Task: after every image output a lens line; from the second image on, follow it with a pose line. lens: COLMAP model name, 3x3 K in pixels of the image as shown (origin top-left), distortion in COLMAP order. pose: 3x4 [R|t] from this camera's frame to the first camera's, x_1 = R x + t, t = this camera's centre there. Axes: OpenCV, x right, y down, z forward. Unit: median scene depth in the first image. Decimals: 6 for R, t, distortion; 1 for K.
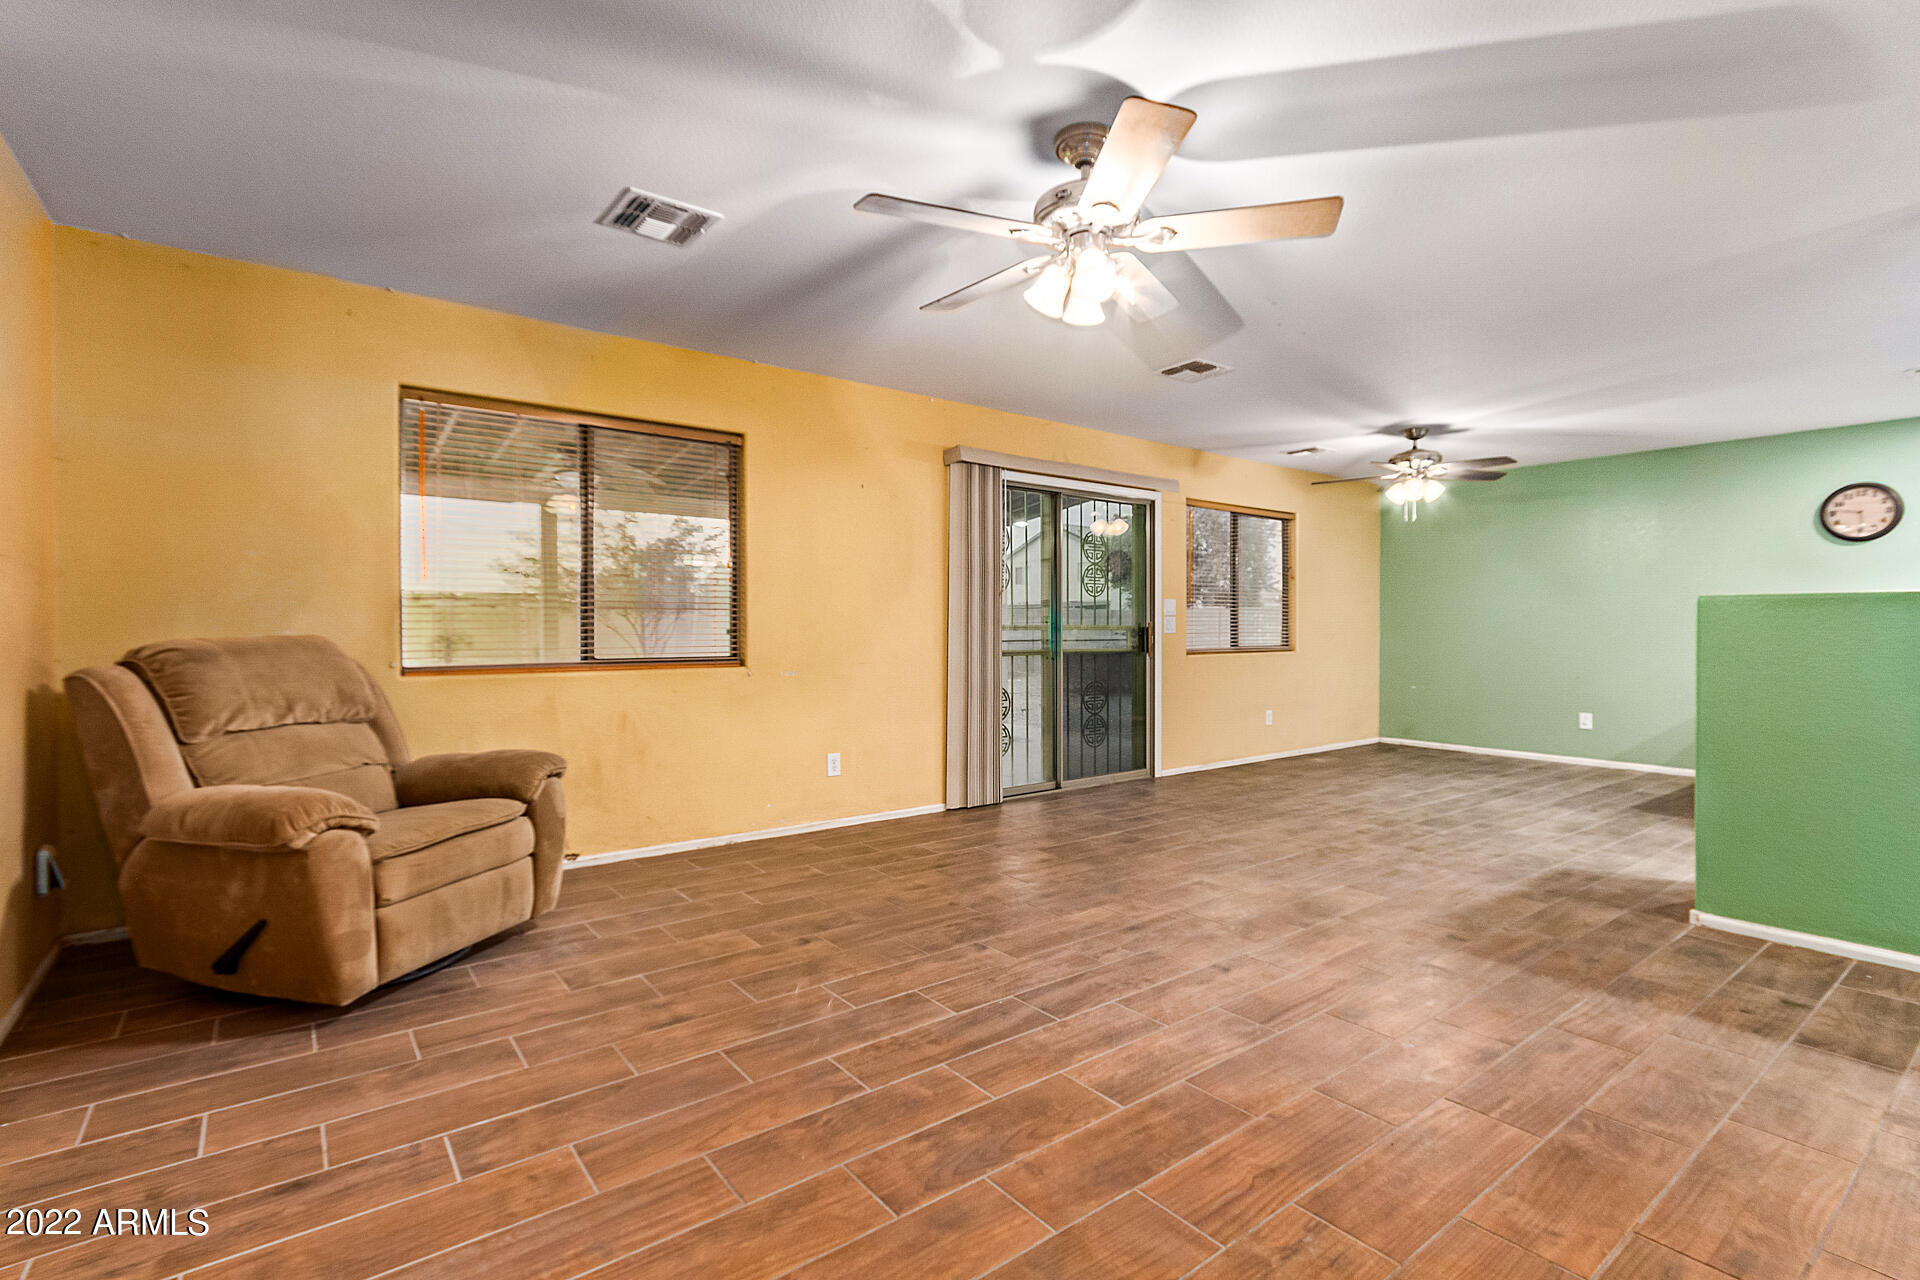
lens RADIAL K [[890.5, 0, 966.7], [0, 890.5, 641.1], [0, 0, 1]] dist [0.007602, 0.000447]
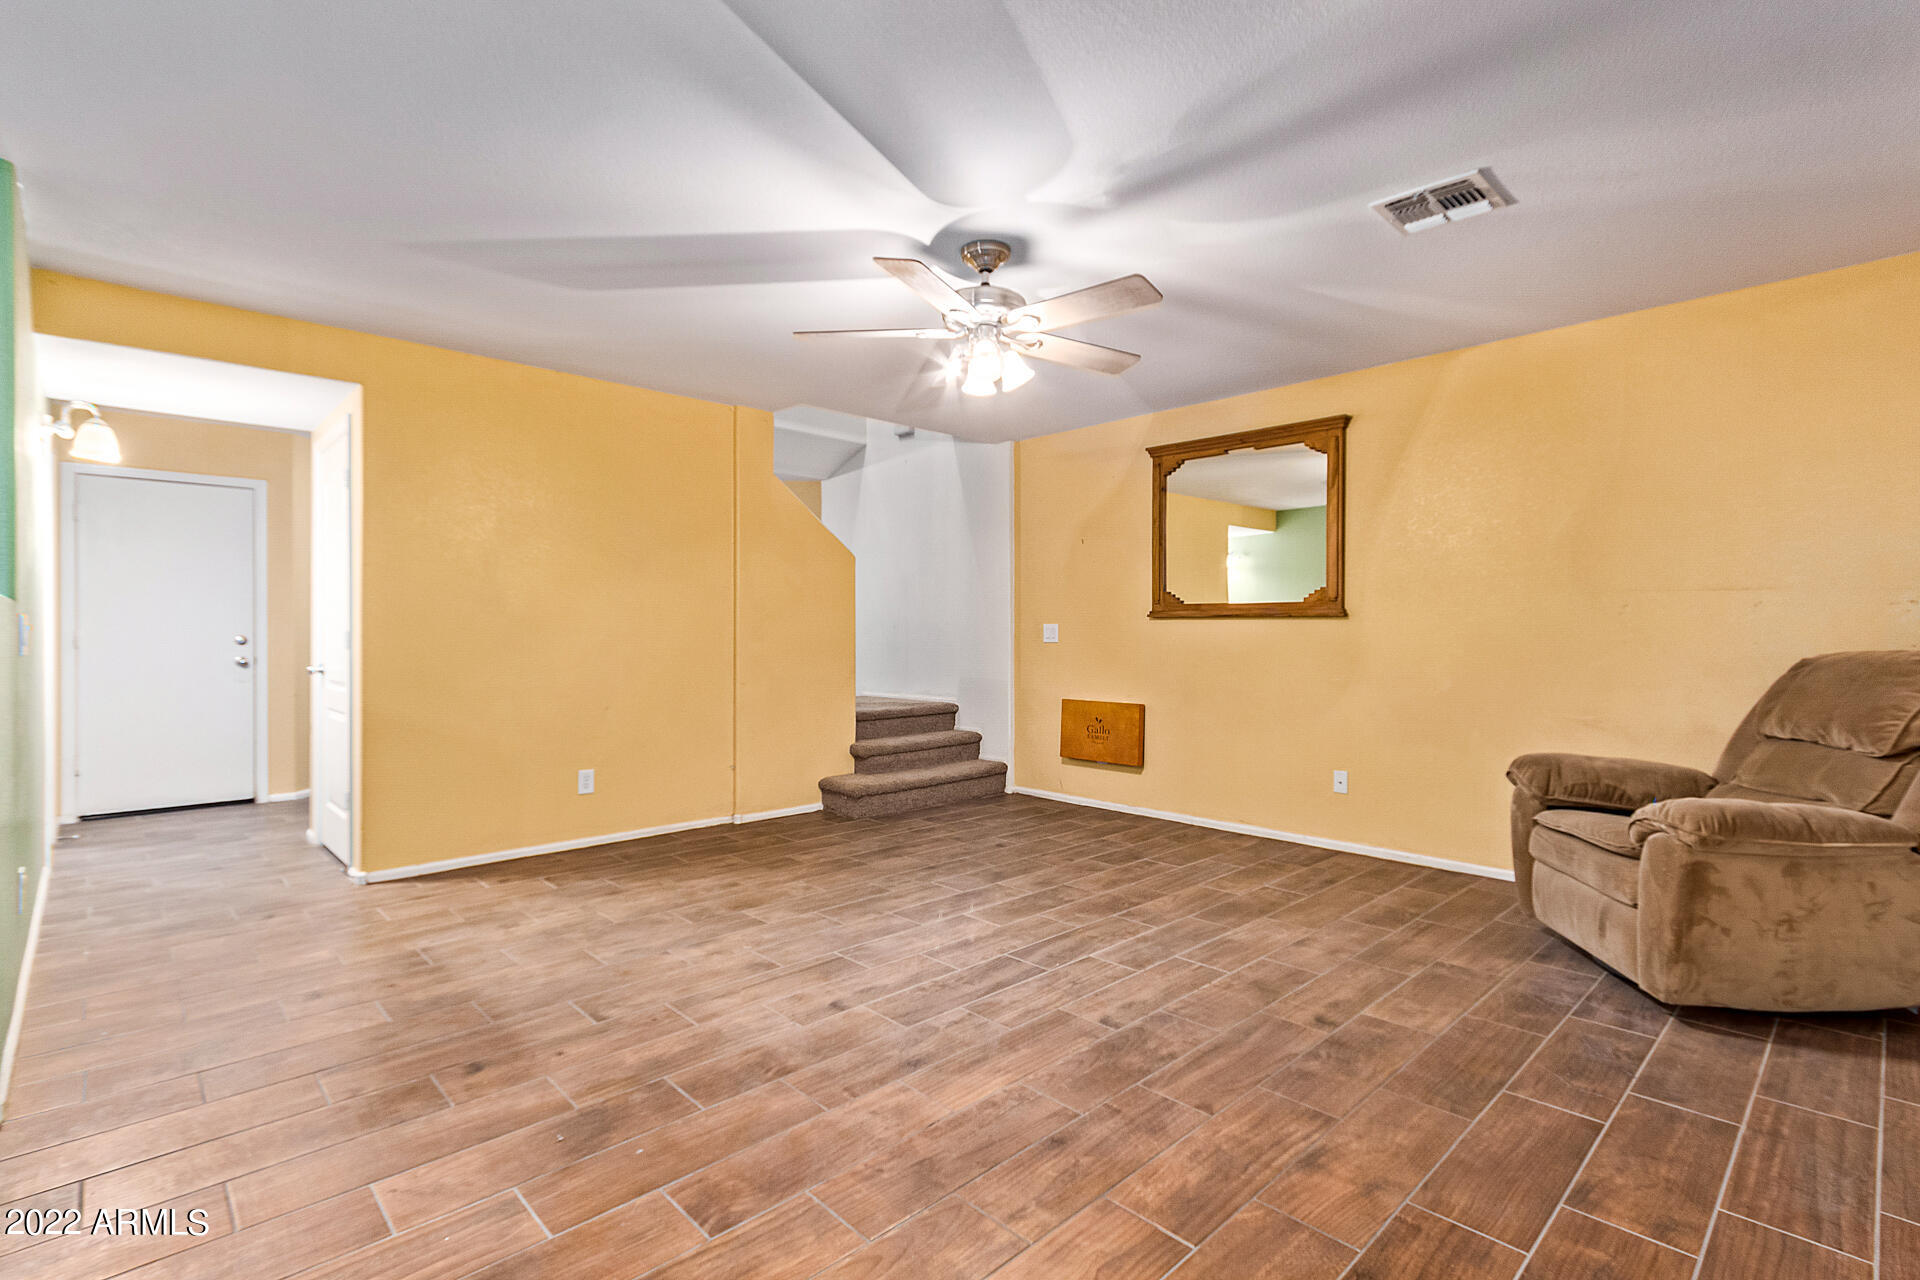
lens RADIAL K [[890.5, 0, 961.8], [0, 890.5, 627.8], [0, 0, 1]] dist [0.007602, 0.000447]
pose [[-0.994858, -0.000998, -0.101271, 0.220665], [-0.001832, 0.999965, 0.008147, -0.029589], [0.101260, 0.008291, -0.994825, 1.692207]]
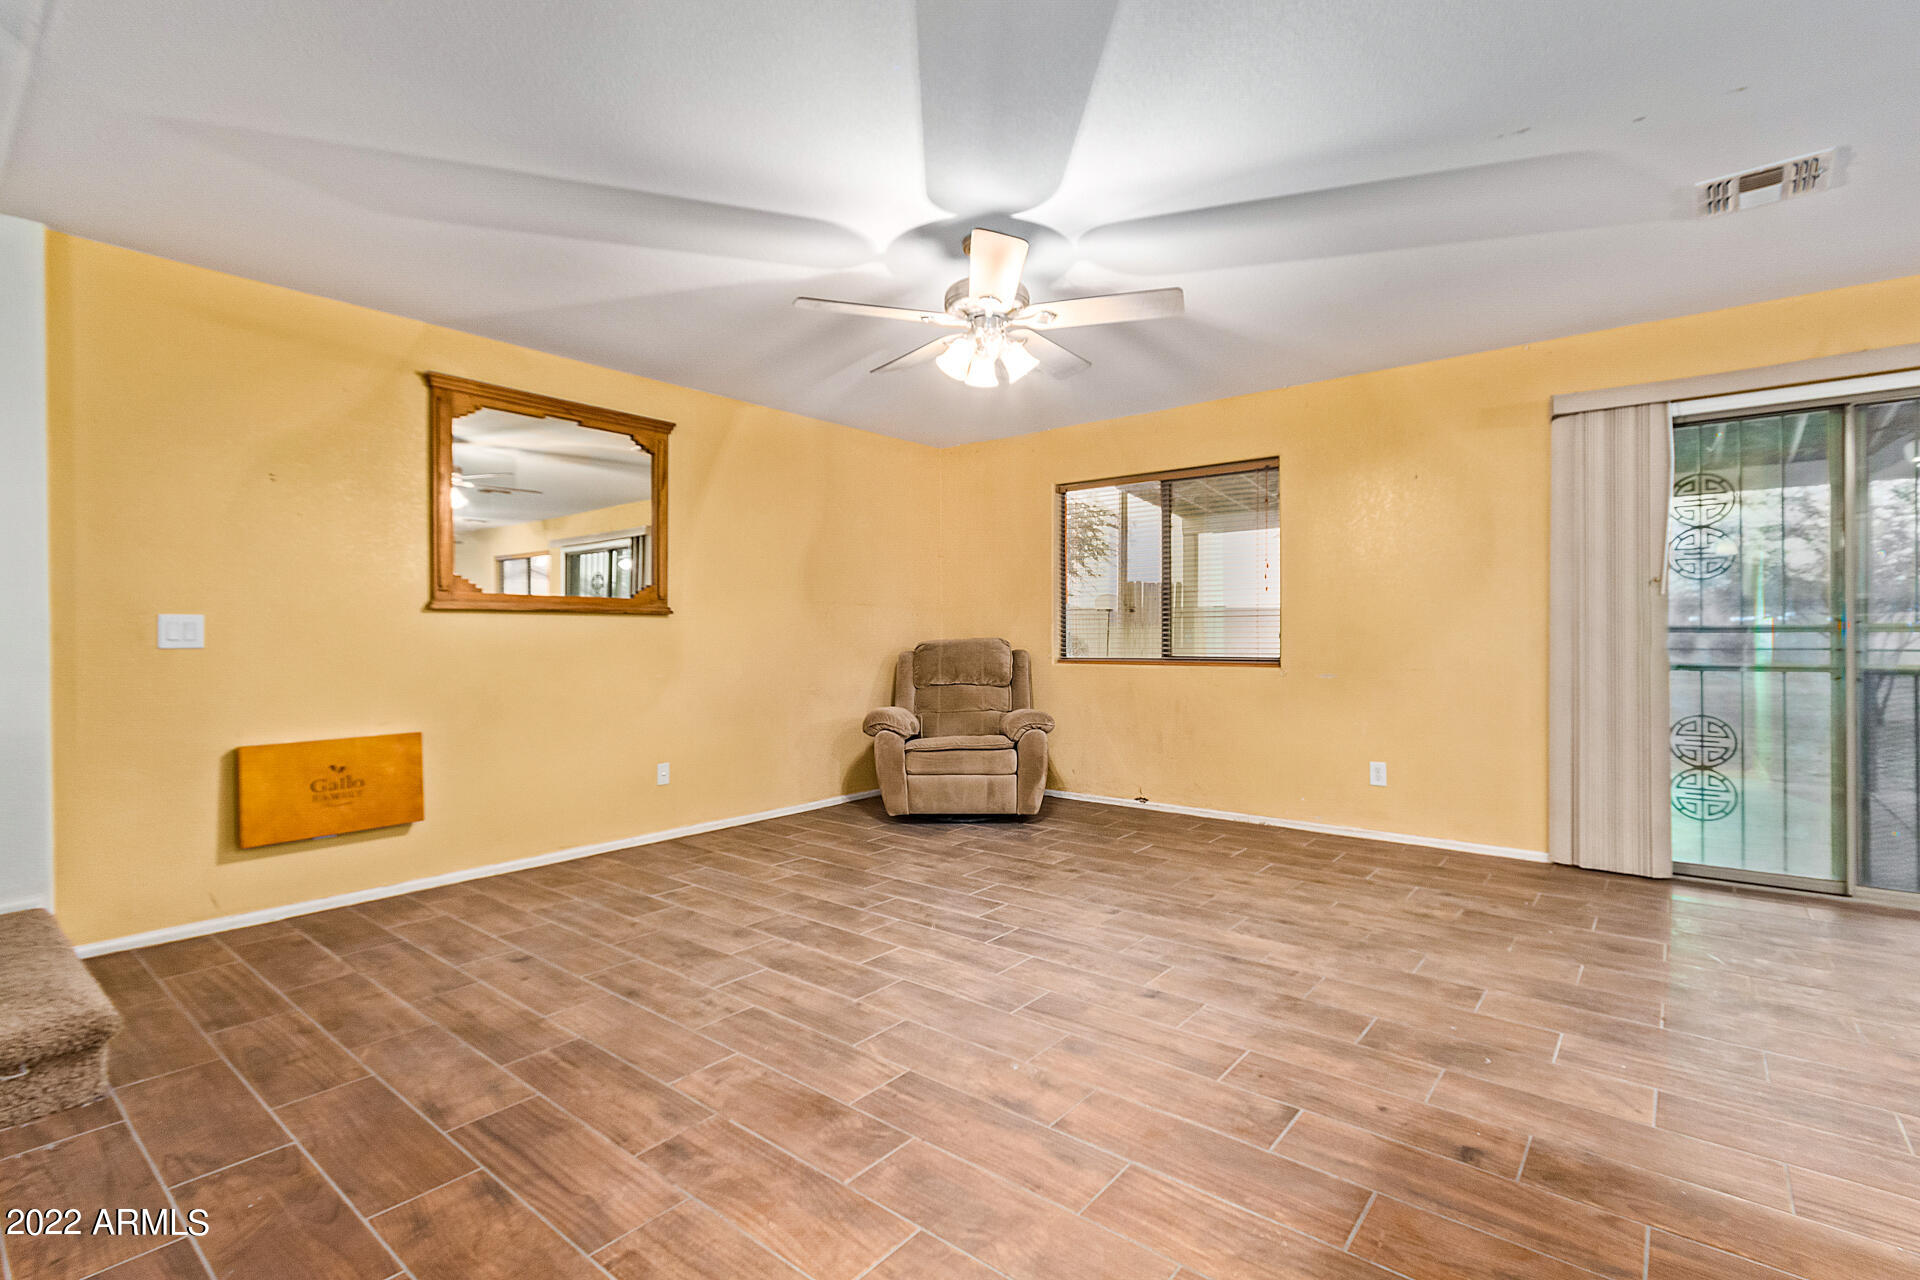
lens RADIAL K [[890.5, 0, 965.3], [0, 890.5, 631.6], [0, 0, 1]] dist [0.007602, 0.000447]
pose [[0.225714, -0.005200, -0.974180, 1.010096], [-0.009512, 0.999926, -0.007542, -0.003753], [0.974147, 0.010969, 0.225648, 0.520023]]
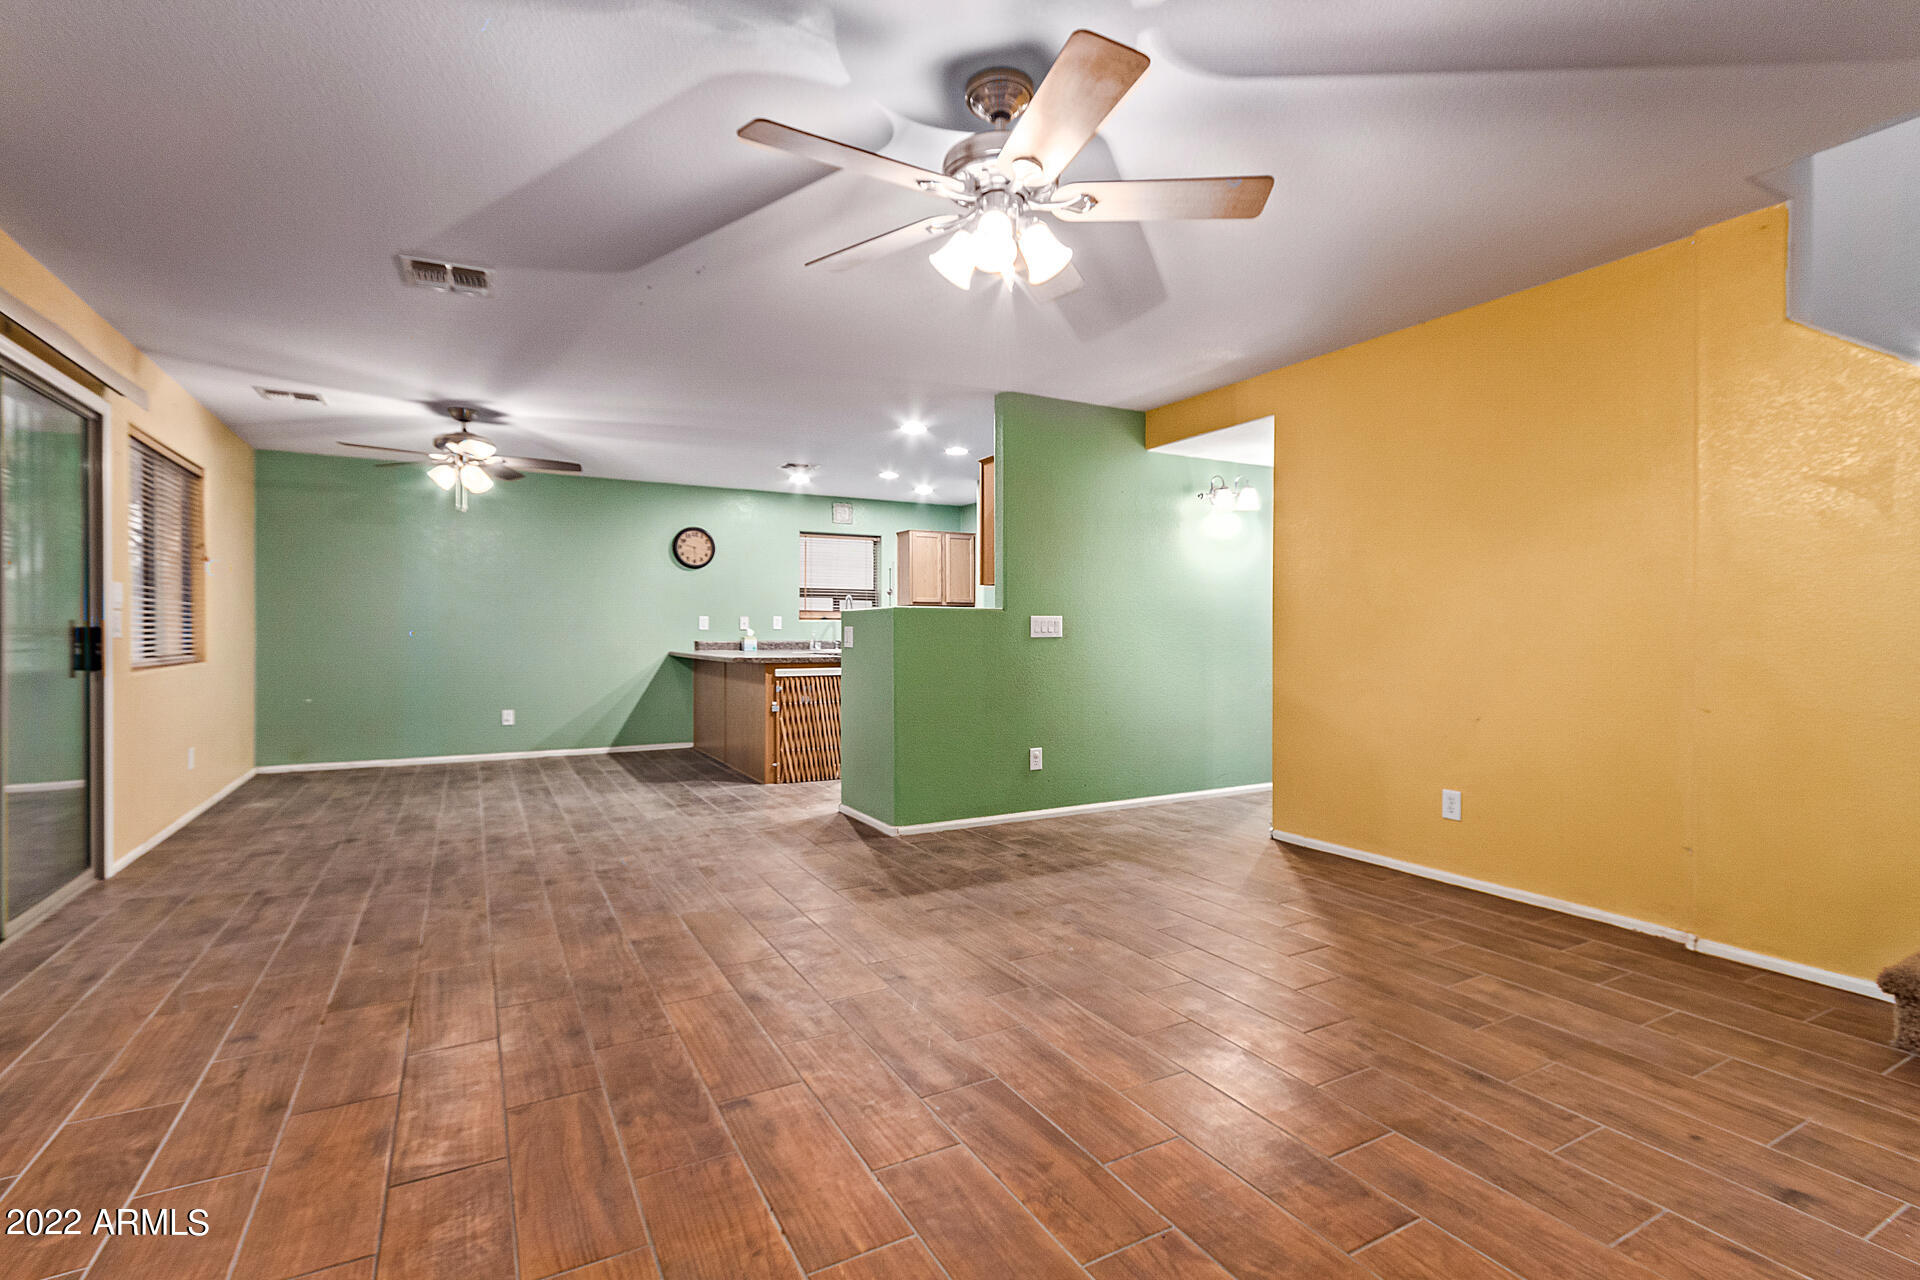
lens RADIAL K [[890.5, 0, 958.8], [0, 890.5, 626.8], [0, 0, 1]] dist [0.007602, 0.000447]
pose [[0.156380, 0.005413, 0.987682, -0.578804], [0.014921, 0.999858, -0.007842, -0.005065], [-0.987584, 0.015964, 0.156277, 0.679958]]
